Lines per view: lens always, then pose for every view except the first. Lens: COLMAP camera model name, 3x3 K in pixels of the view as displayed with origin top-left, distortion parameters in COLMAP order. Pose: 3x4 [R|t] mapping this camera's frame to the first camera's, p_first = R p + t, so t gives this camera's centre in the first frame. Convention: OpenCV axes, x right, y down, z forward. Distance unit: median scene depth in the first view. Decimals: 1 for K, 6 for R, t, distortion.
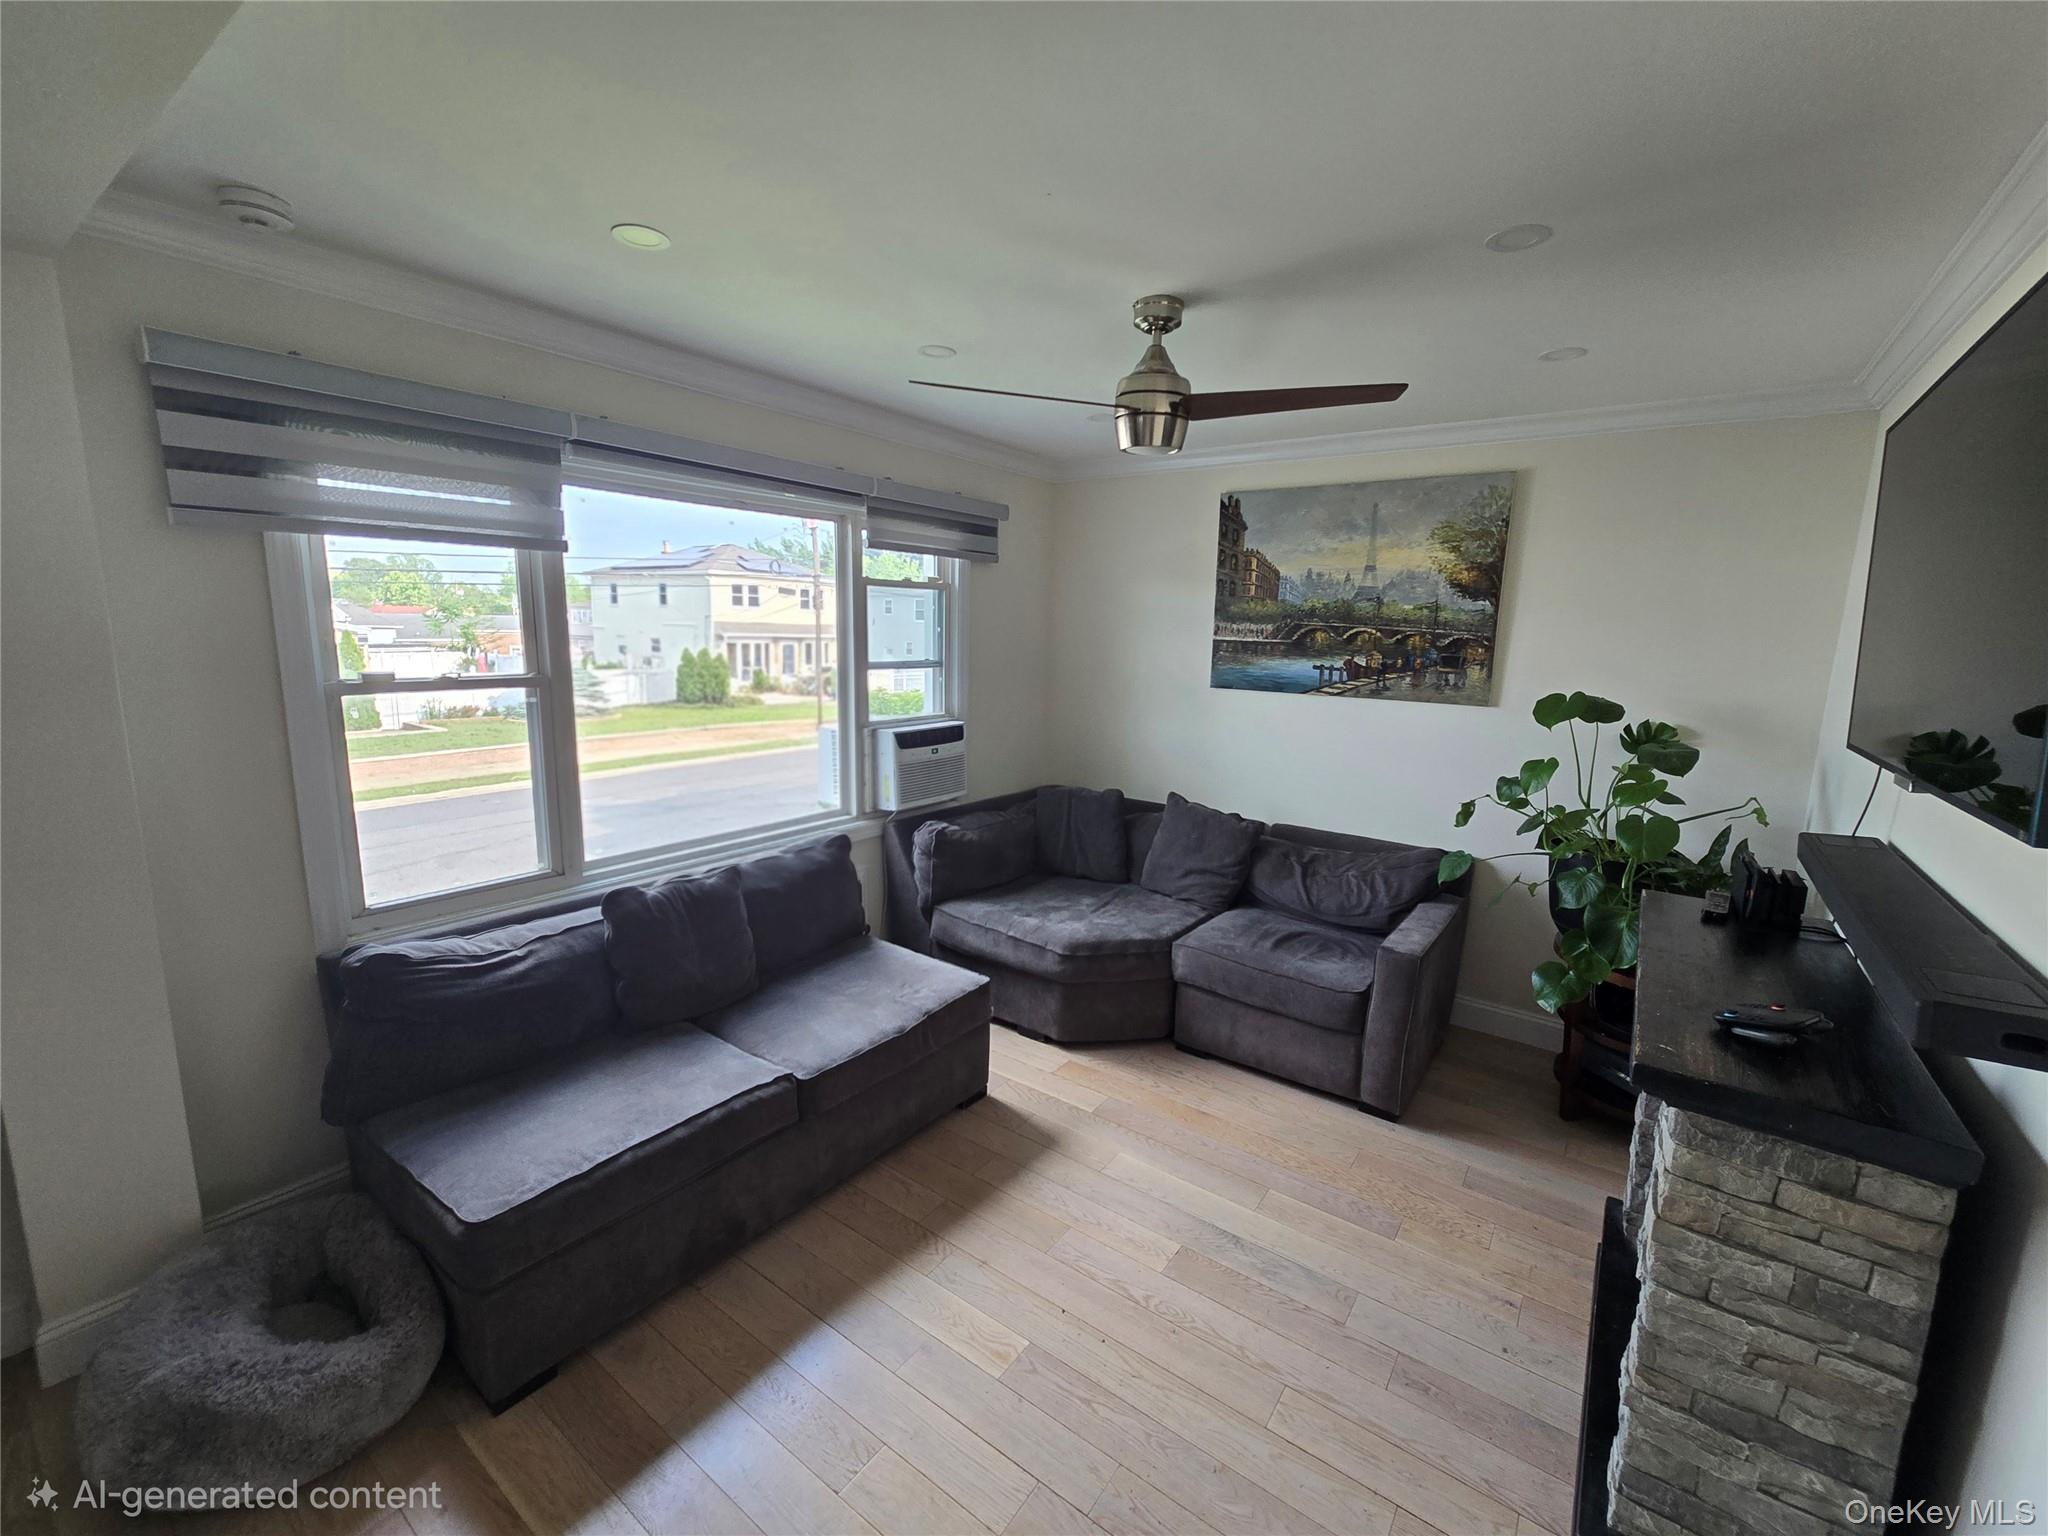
lens RADIAL K [[836.4, 0, 1024.0], [0, 836.4, 768.0], [0, 0, 1]] dist [0.000091, -0.000882]
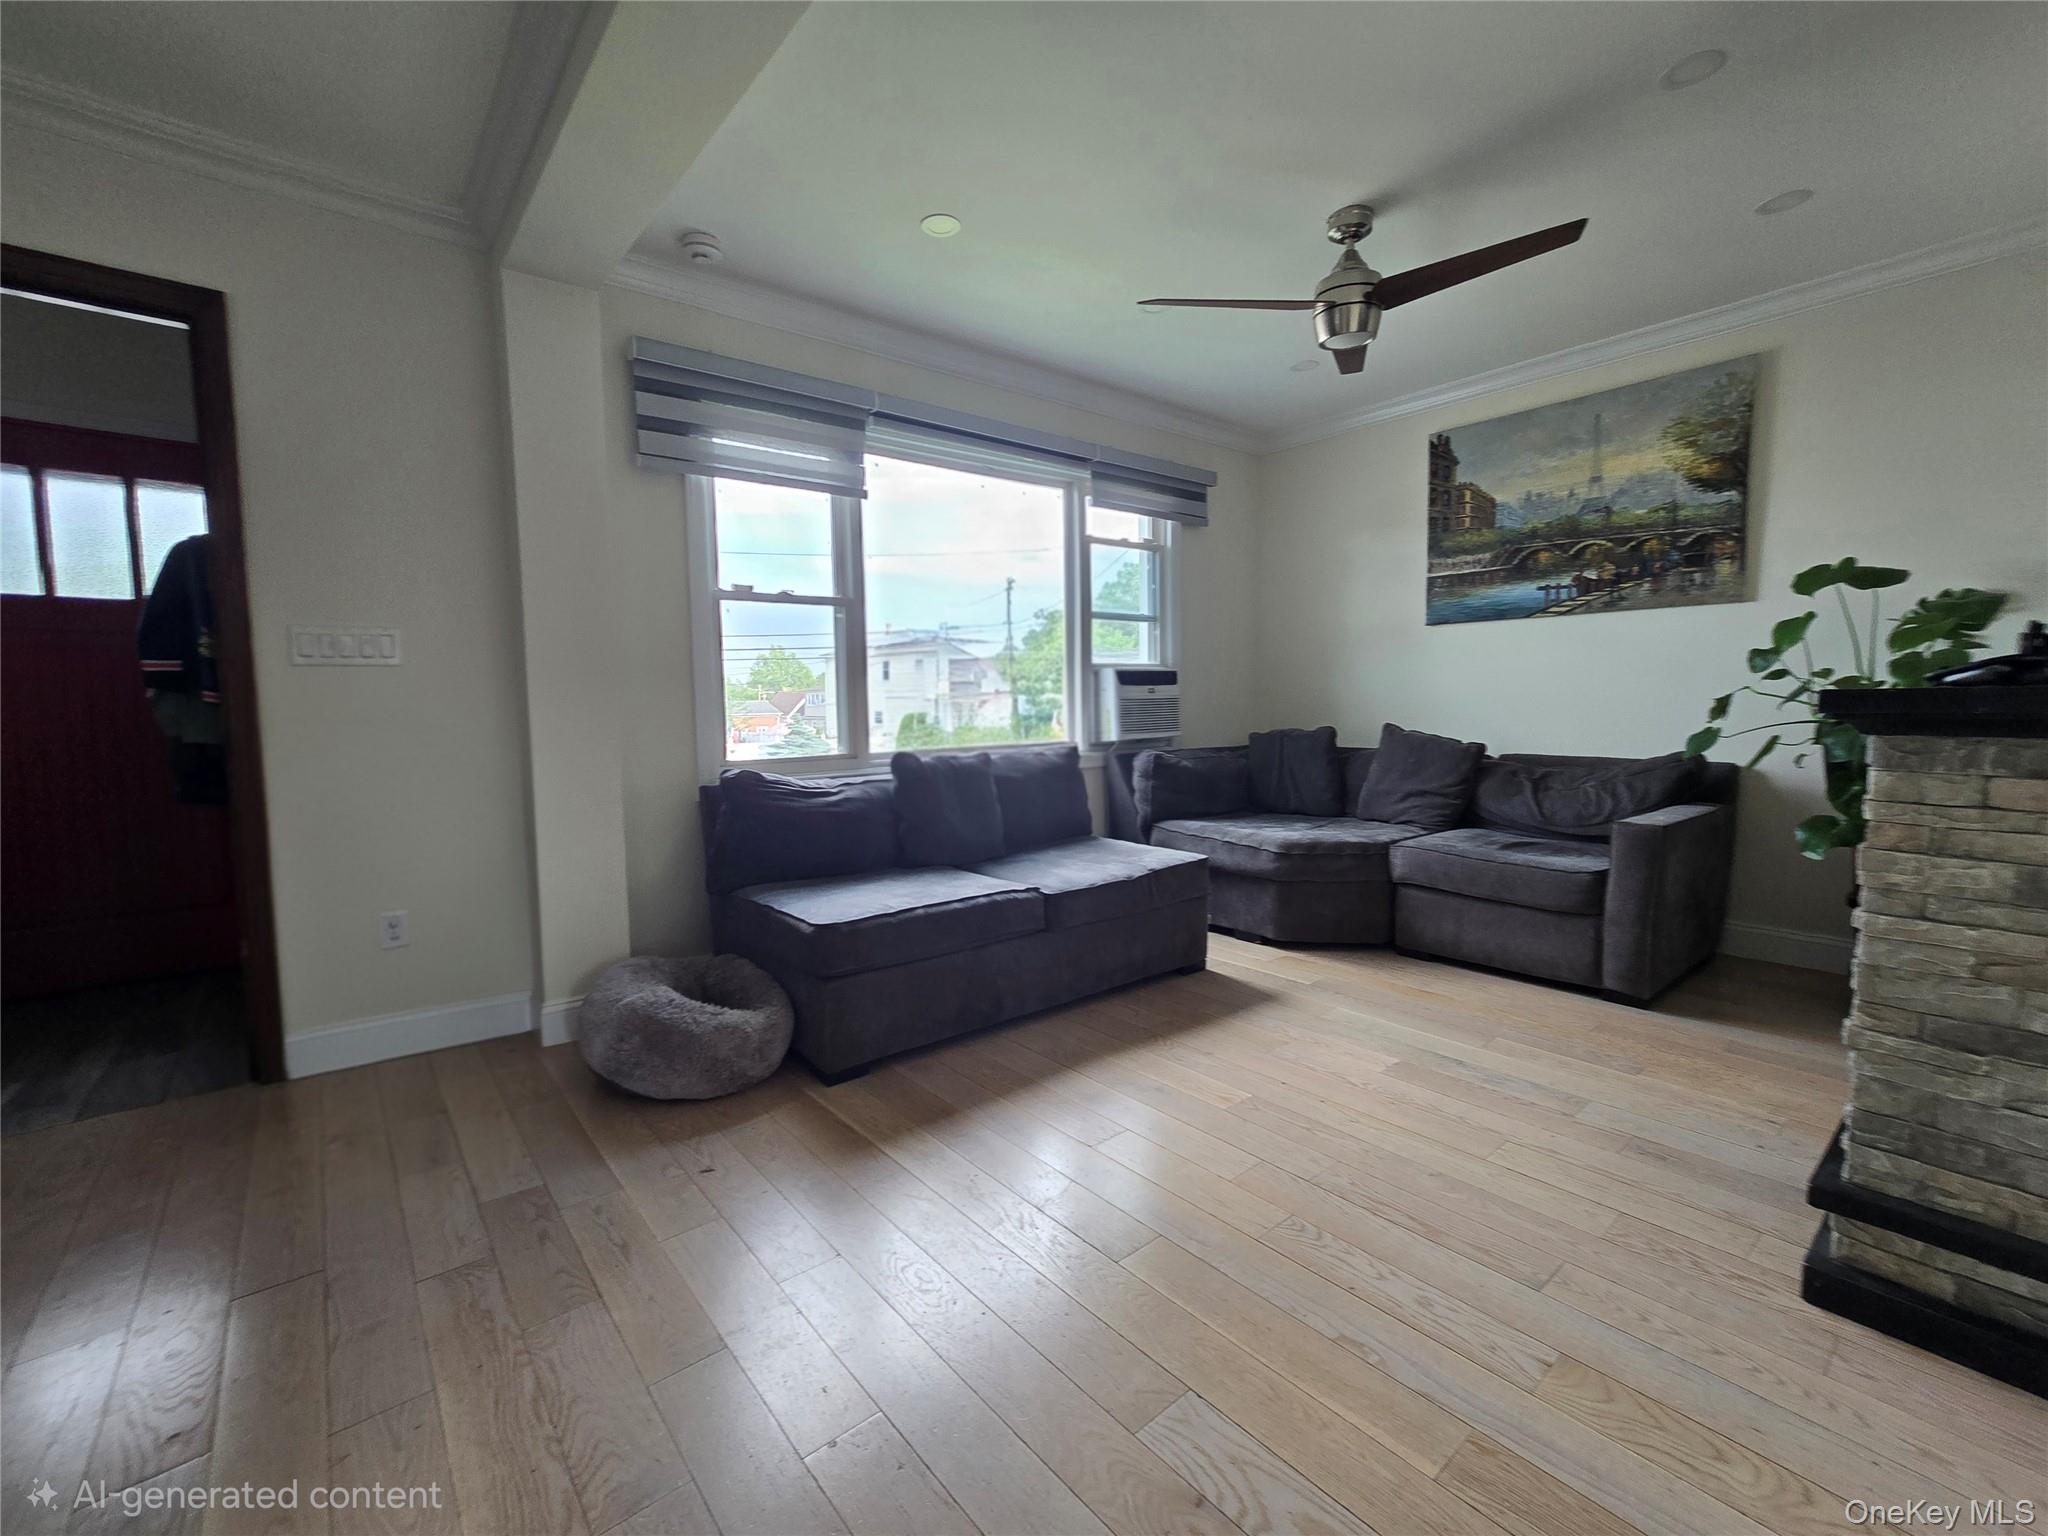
lens RADIAL K [[849.0, 0, 999.3], [0, 849.0, 771.6], [0, 0, 1]] dist [-0.009216, 0.003268]
pose [[0.964138, -0.016882, -0.264866, -0.007413], [-0.004896, 0.996674, -0.081347, 0.206168], [0.265358, 0.079726, 0.960848, -0.129401]]
